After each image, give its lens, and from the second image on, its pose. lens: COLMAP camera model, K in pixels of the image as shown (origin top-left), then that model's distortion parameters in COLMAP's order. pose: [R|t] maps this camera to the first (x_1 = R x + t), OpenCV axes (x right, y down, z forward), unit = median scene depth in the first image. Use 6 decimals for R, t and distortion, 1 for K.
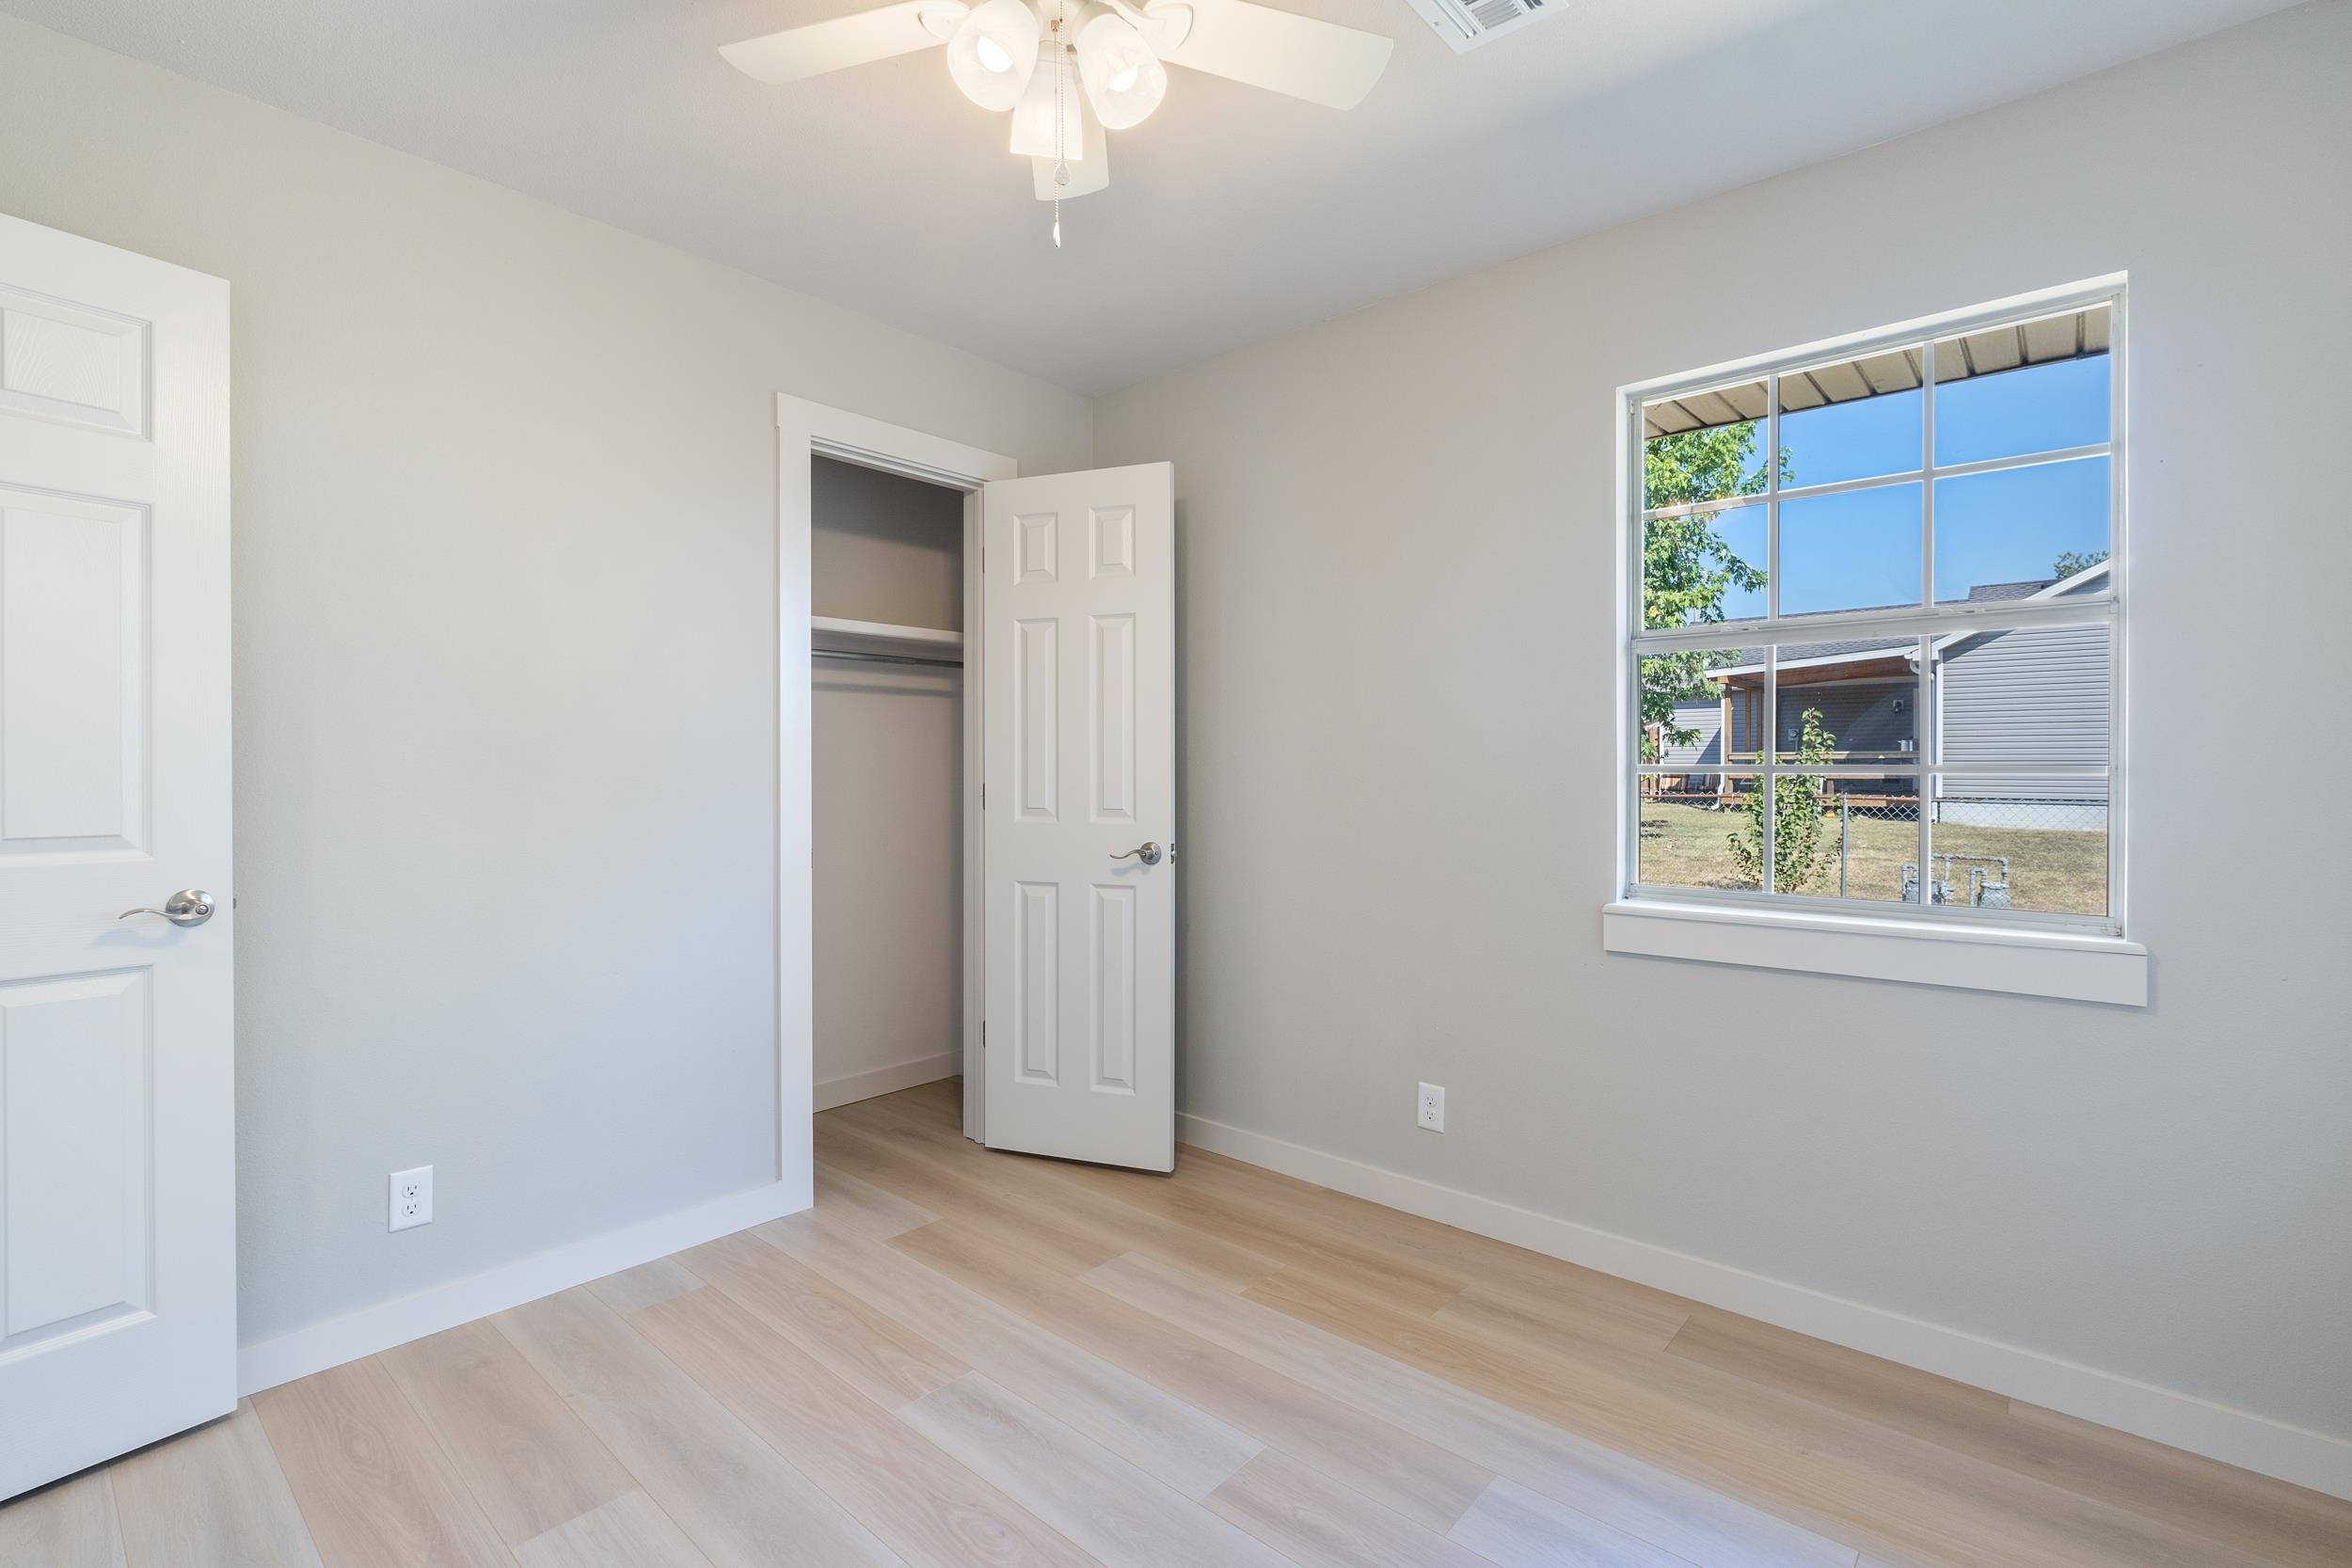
lens RADIAL K [[1098.2, 0, 1174.2], [0, 1098.2, 772.7], [0, 0, 1]] dist [-0.009830, 0.000992]
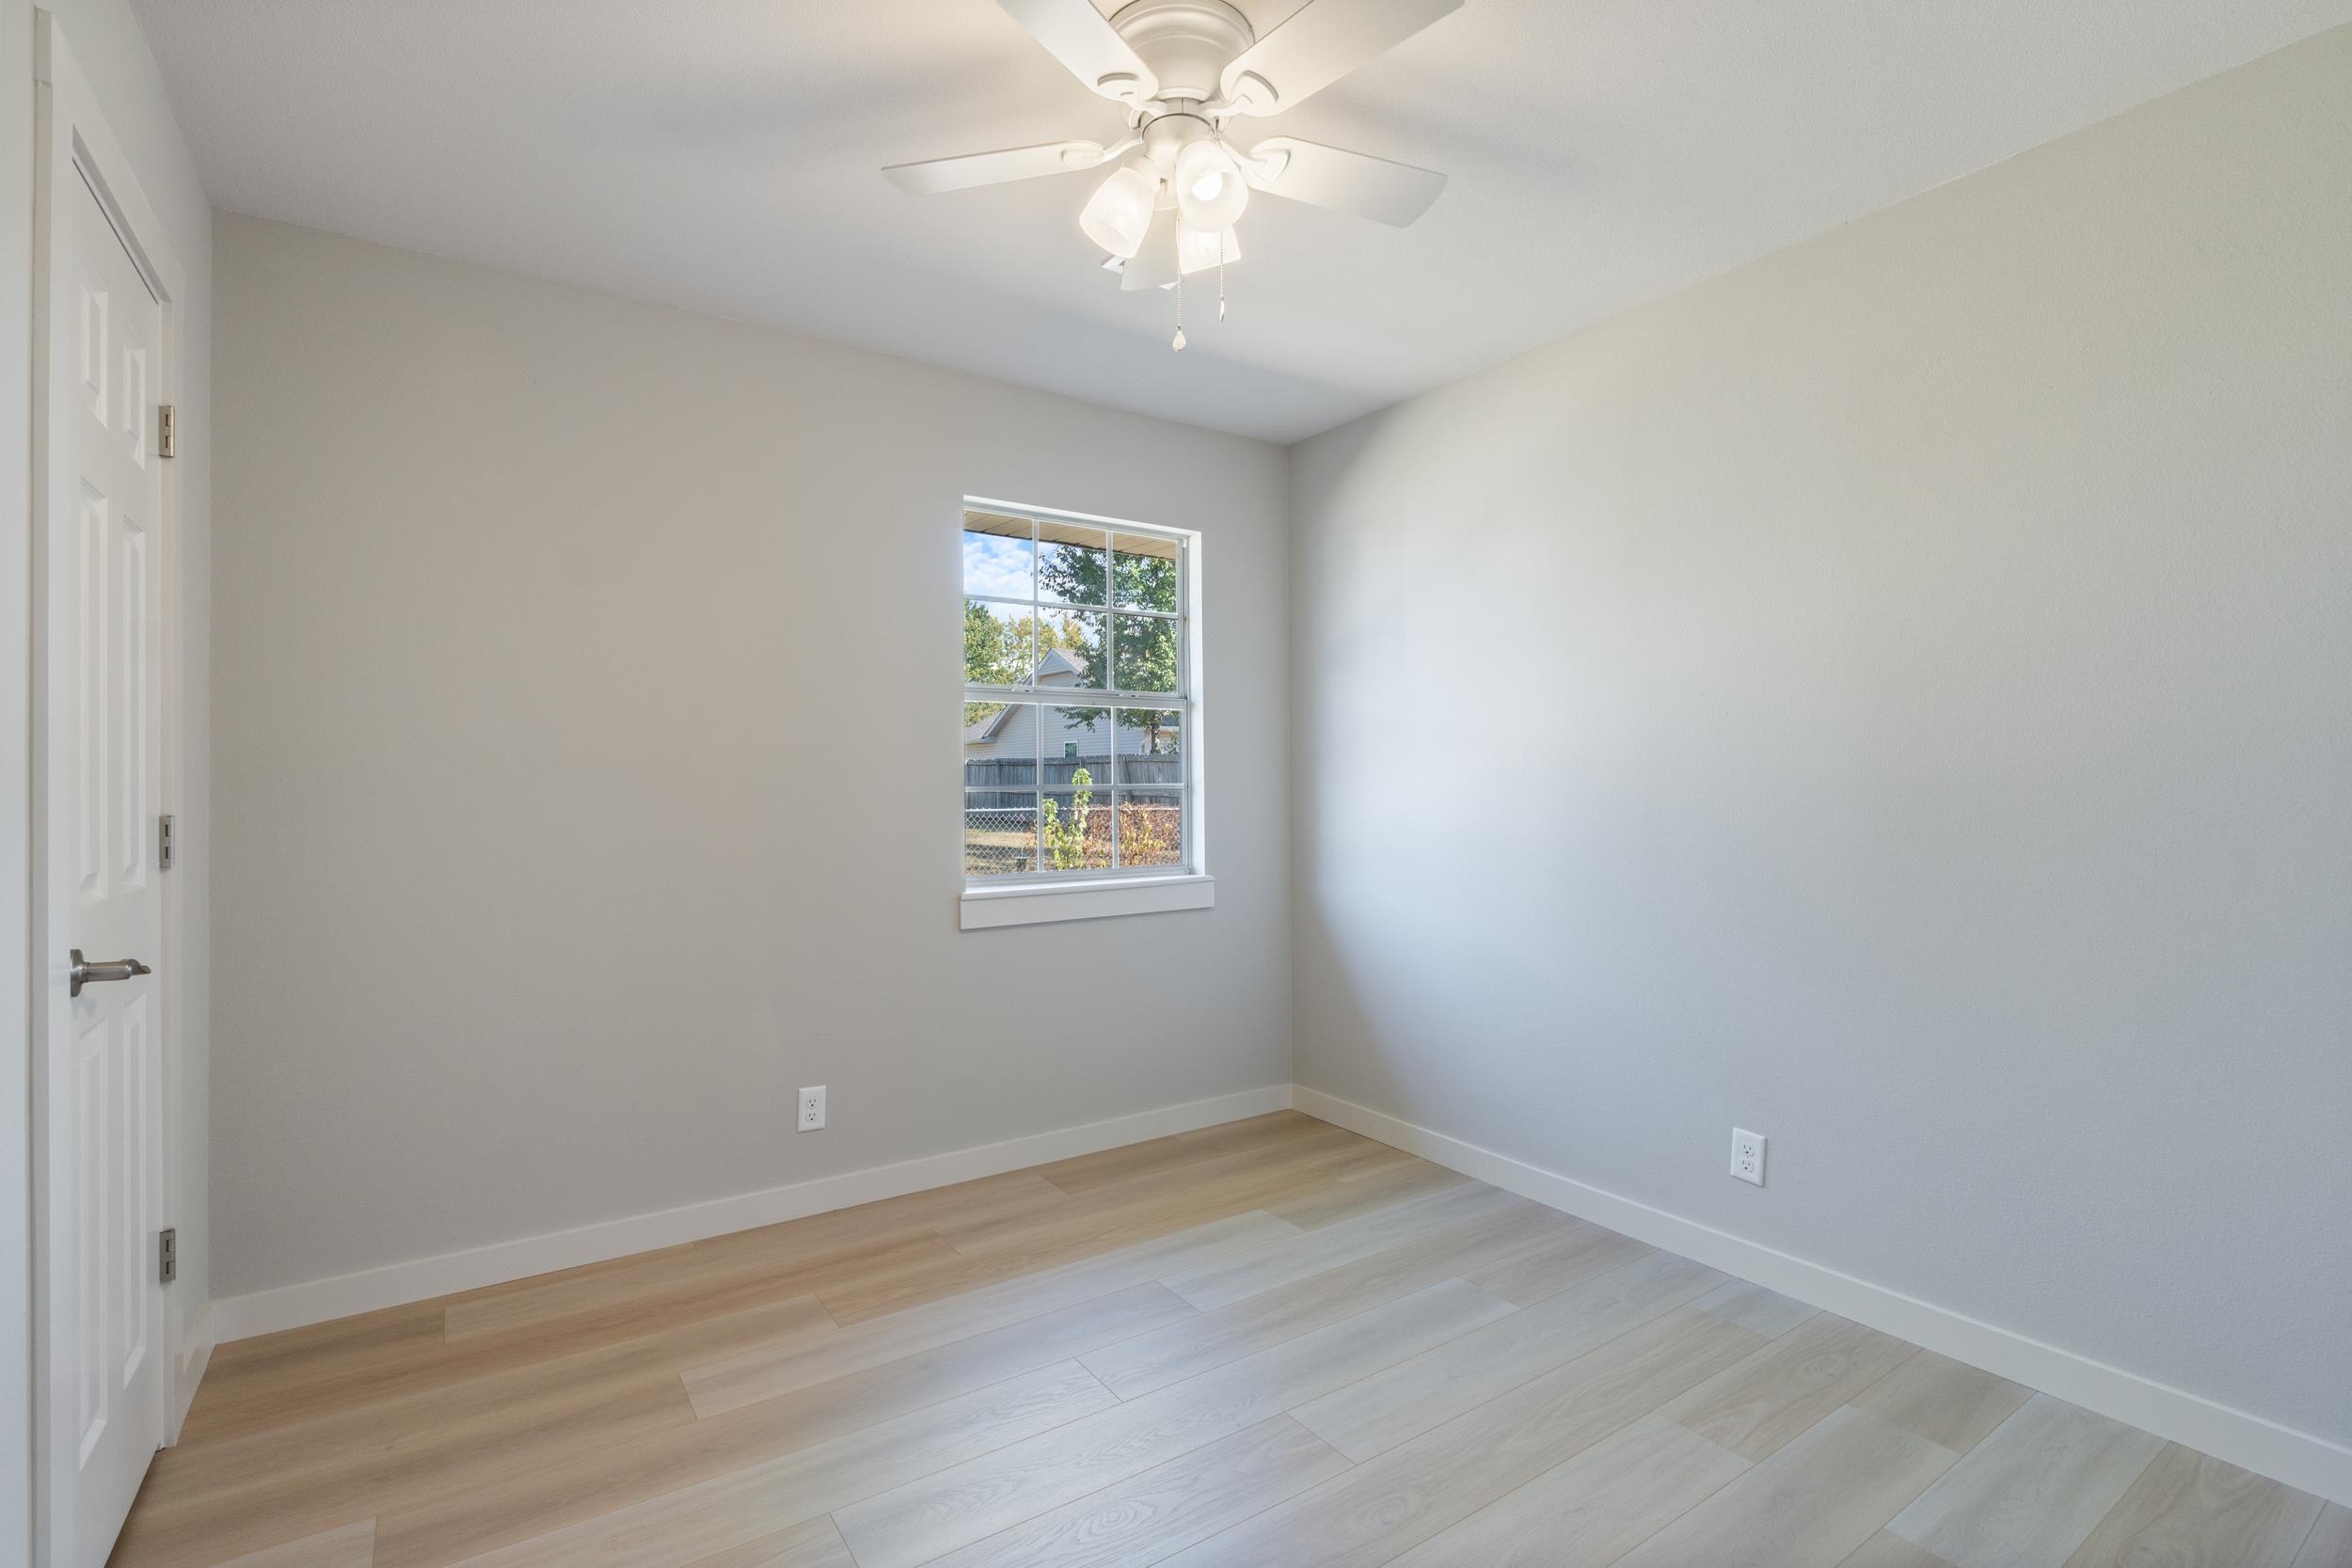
lens RADIAL K [[1098.2, 0, 1179.1], [0, 1098.2, 776.1], [0, 0, 1]] dist [-0.009830, 0.000992]
pose [[0.215492, 0.000310, 0.976505, -0.783576], [-0.001829, 0.999998, 0.000086, -0.018290], [-0.976504, -0.001804, 0.215493, 0.462059]]
